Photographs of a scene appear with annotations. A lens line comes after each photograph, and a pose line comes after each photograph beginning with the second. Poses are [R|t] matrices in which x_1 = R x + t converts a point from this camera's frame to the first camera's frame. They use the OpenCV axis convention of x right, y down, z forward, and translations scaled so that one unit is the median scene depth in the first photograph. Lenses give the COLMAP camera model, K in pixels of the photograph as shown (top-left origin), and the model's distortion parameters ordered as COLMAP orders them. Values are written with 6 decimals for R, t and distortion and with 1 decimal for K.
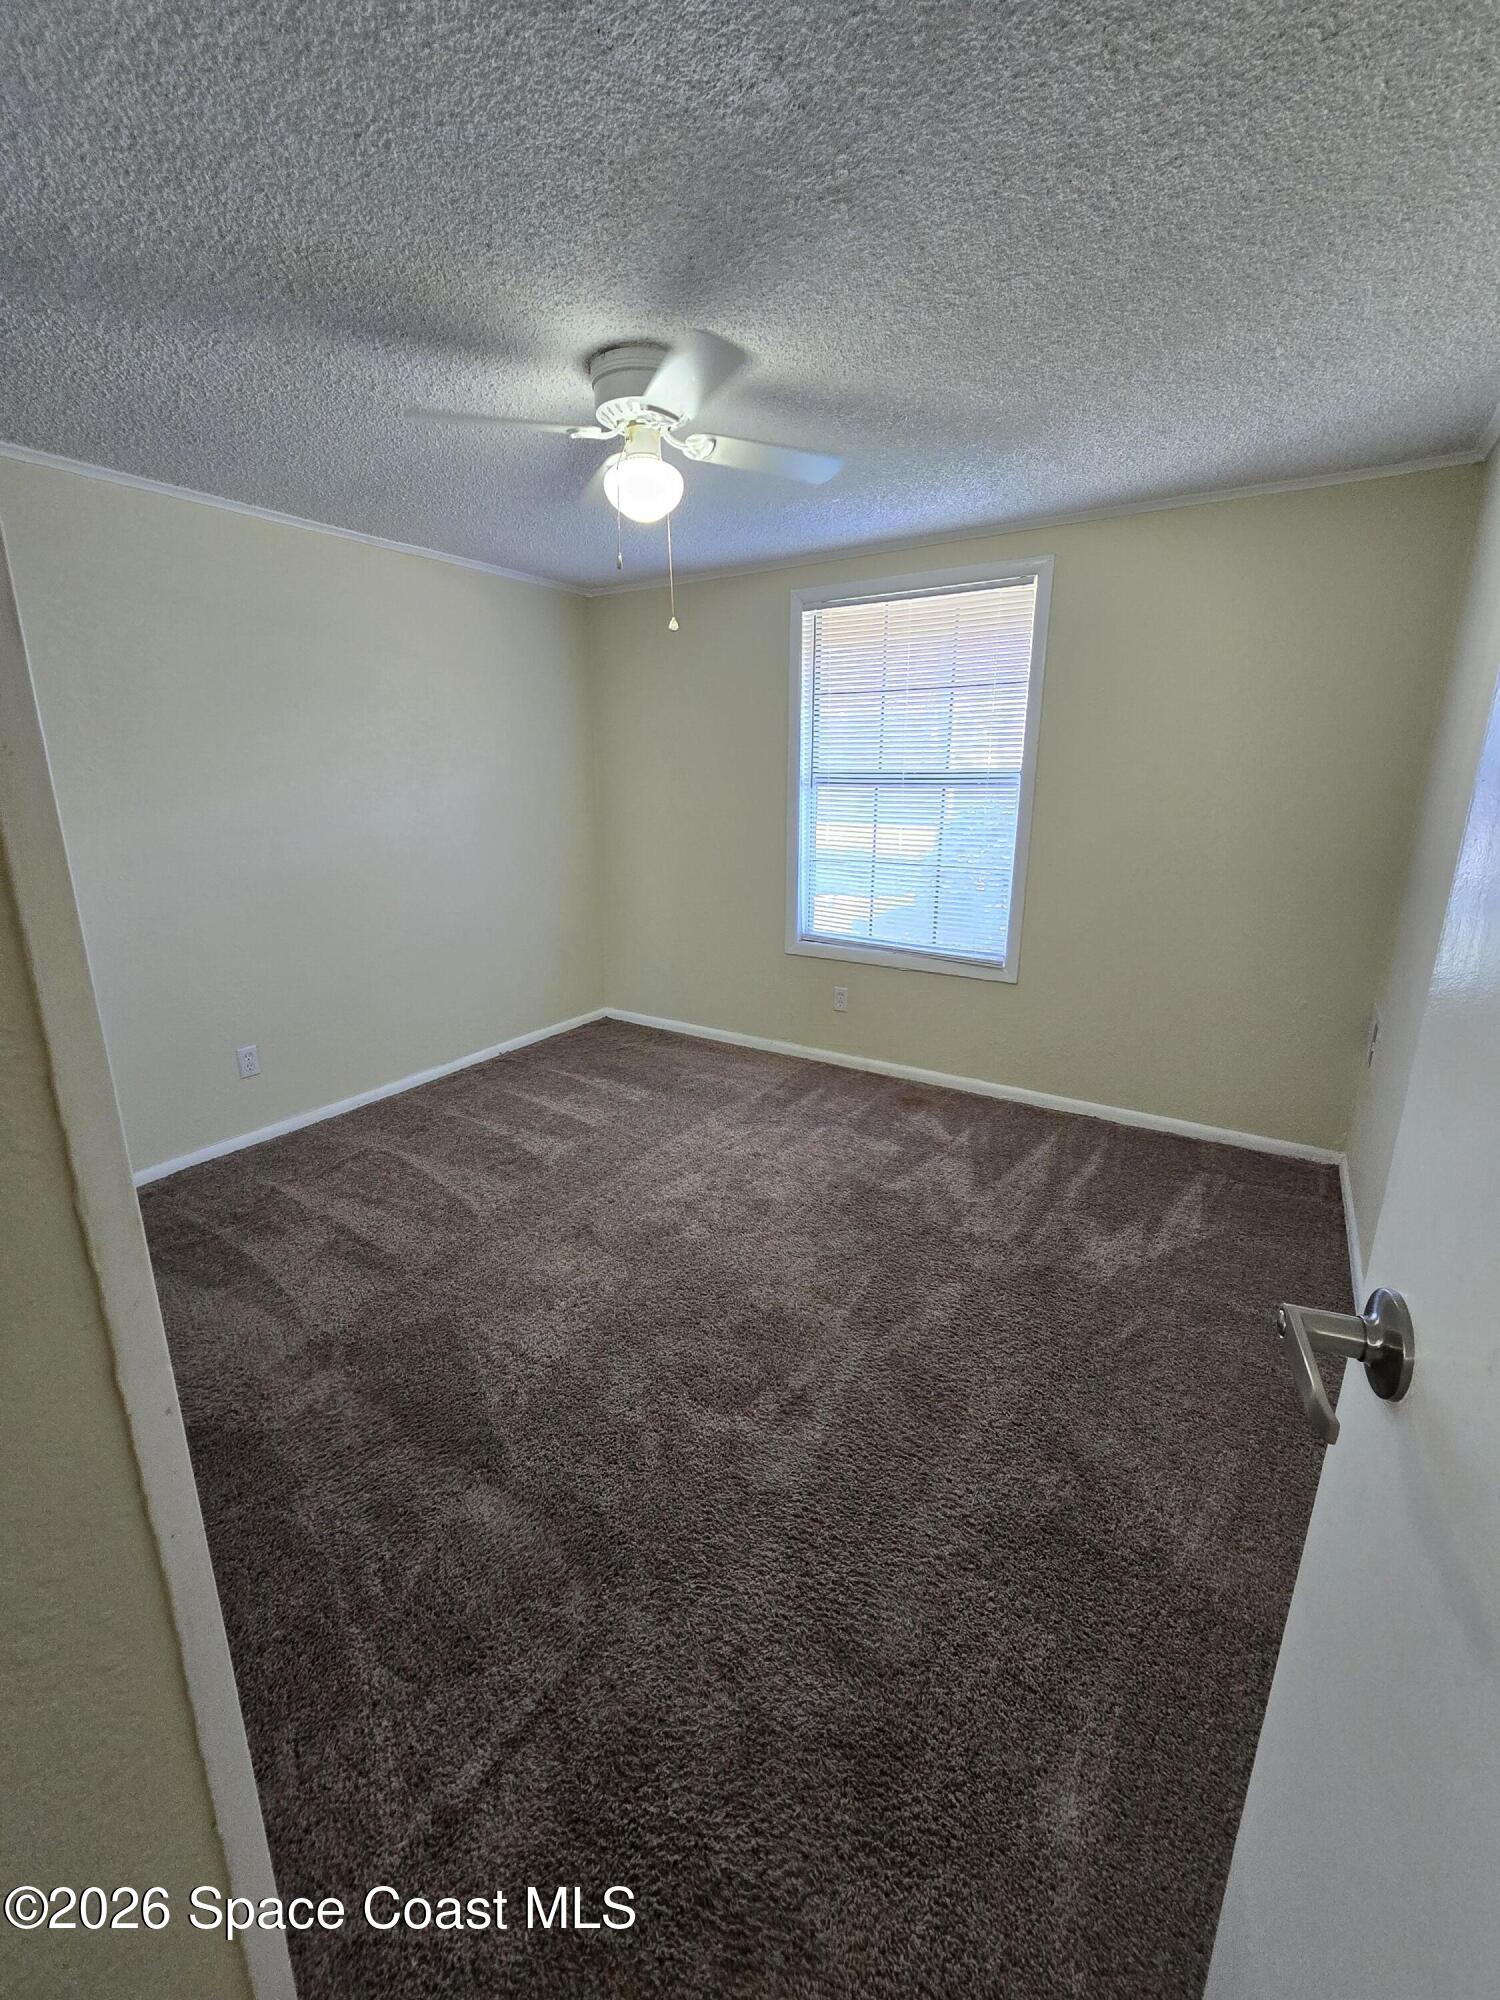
lens RADIAL K [[785.8, 0, 744.9], [0, 785.8, 989.2], [0, 0, 1]] dist [-0.023535, 0.002934]
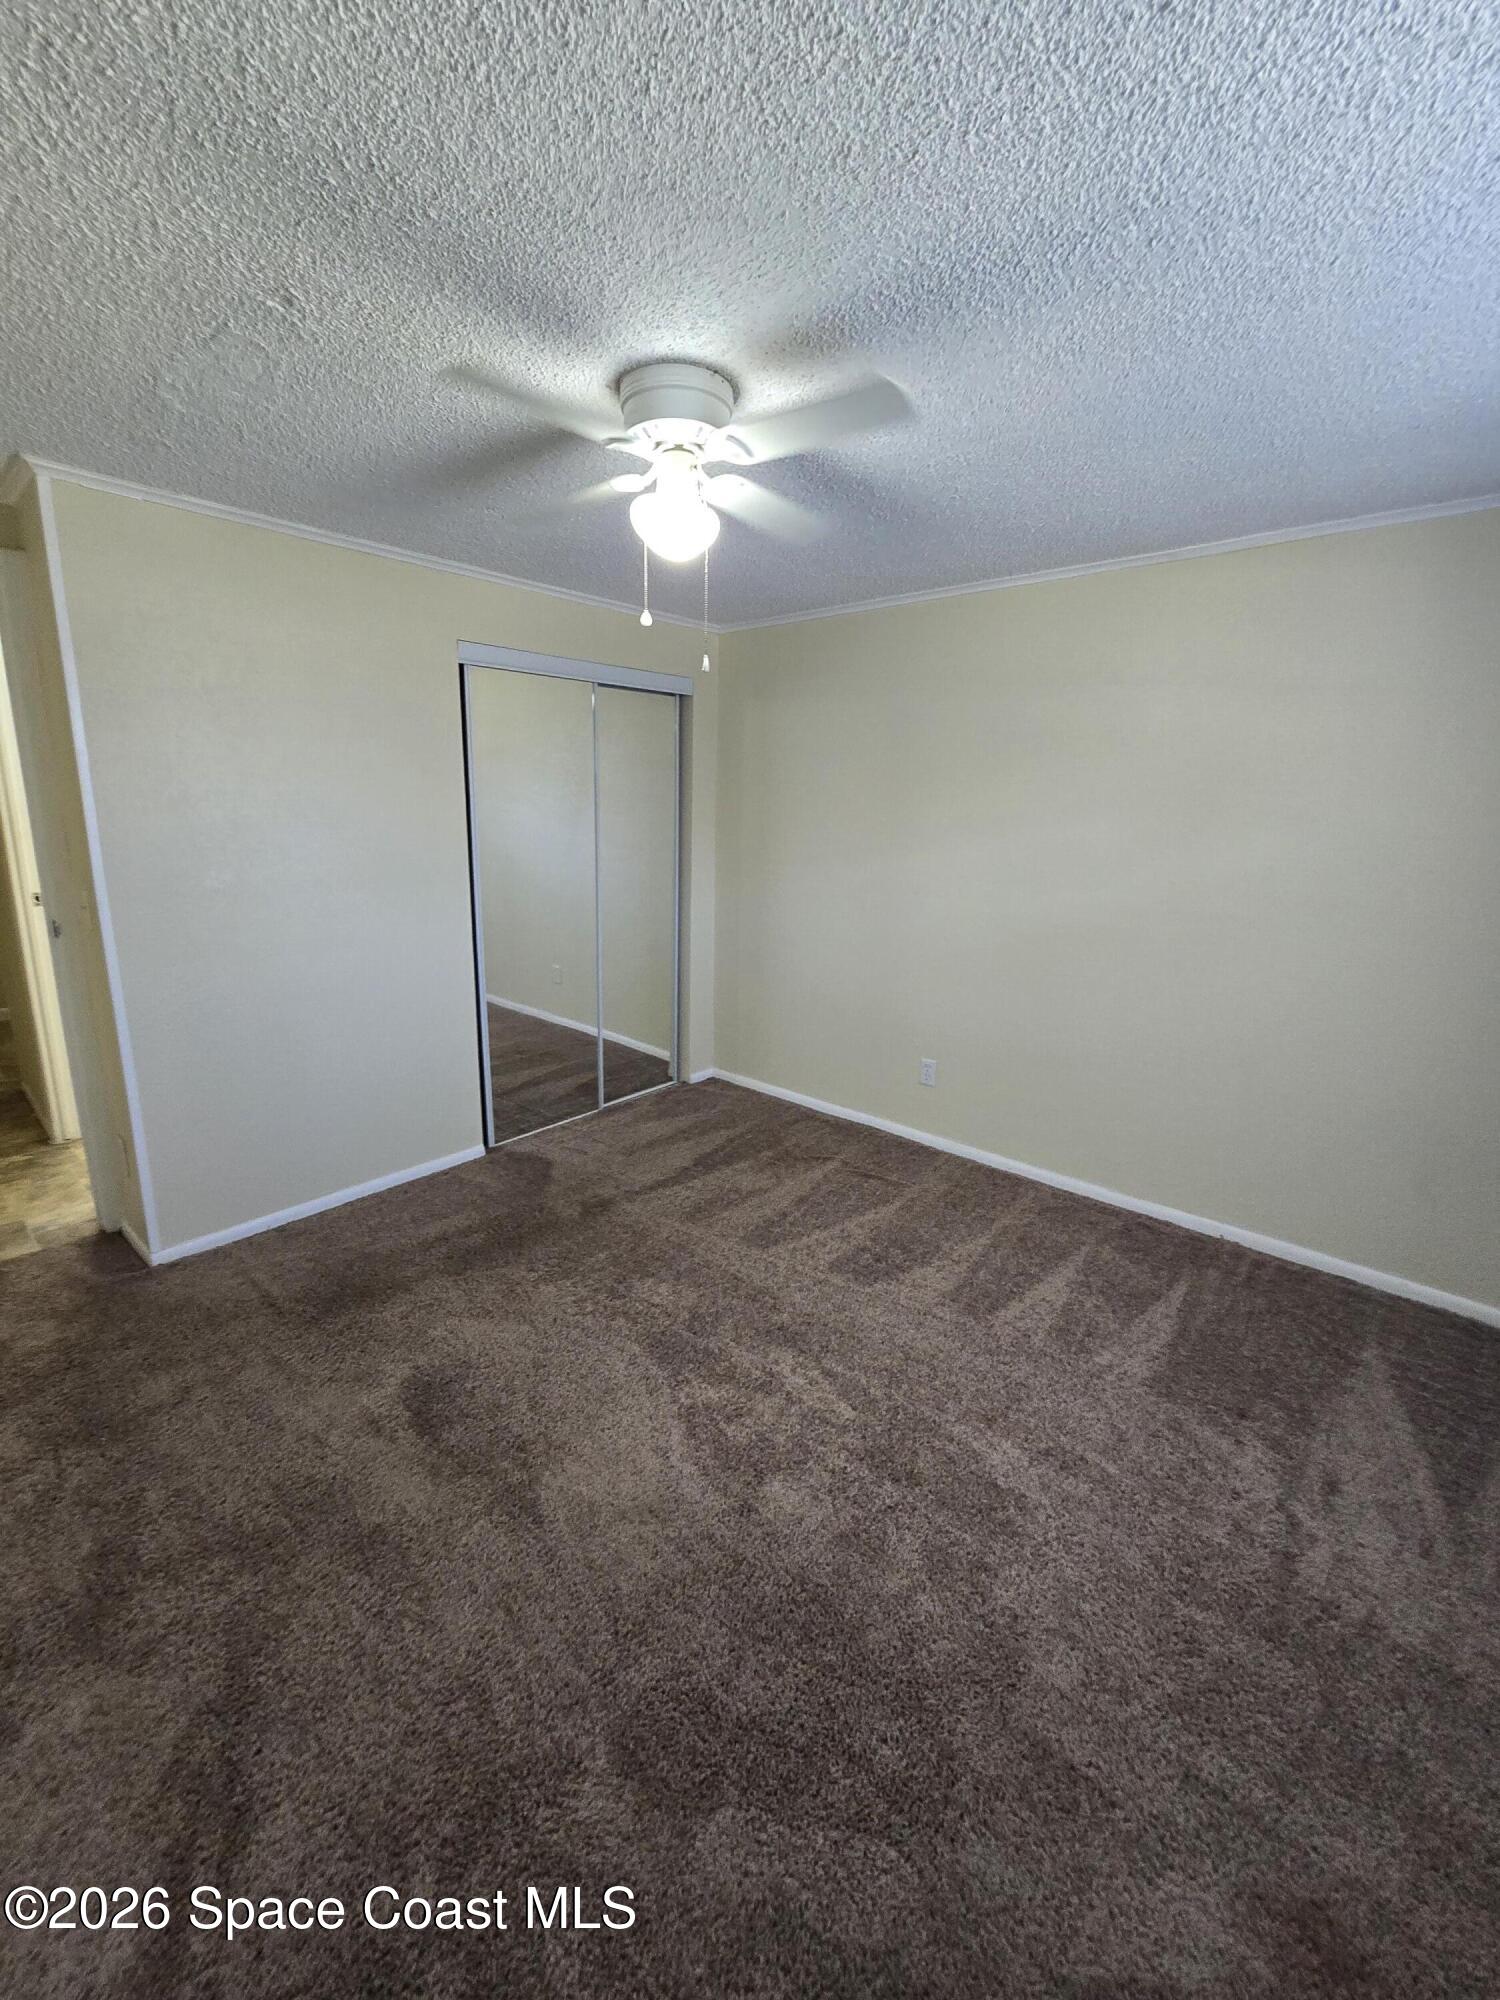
lens RADIAL K [[785.8, 0, 741.1], [0, 785.8, 995.1], [0, 0, 1]] dist [-0.023535, 0.002934]
pose [[-0.145321, 0.222709, -0.963993, 0.458258], [-0.283893, 0.923978, 0.256261, -0.215375], [0.947780, 0.310911, -0.071047, 0.730625]]
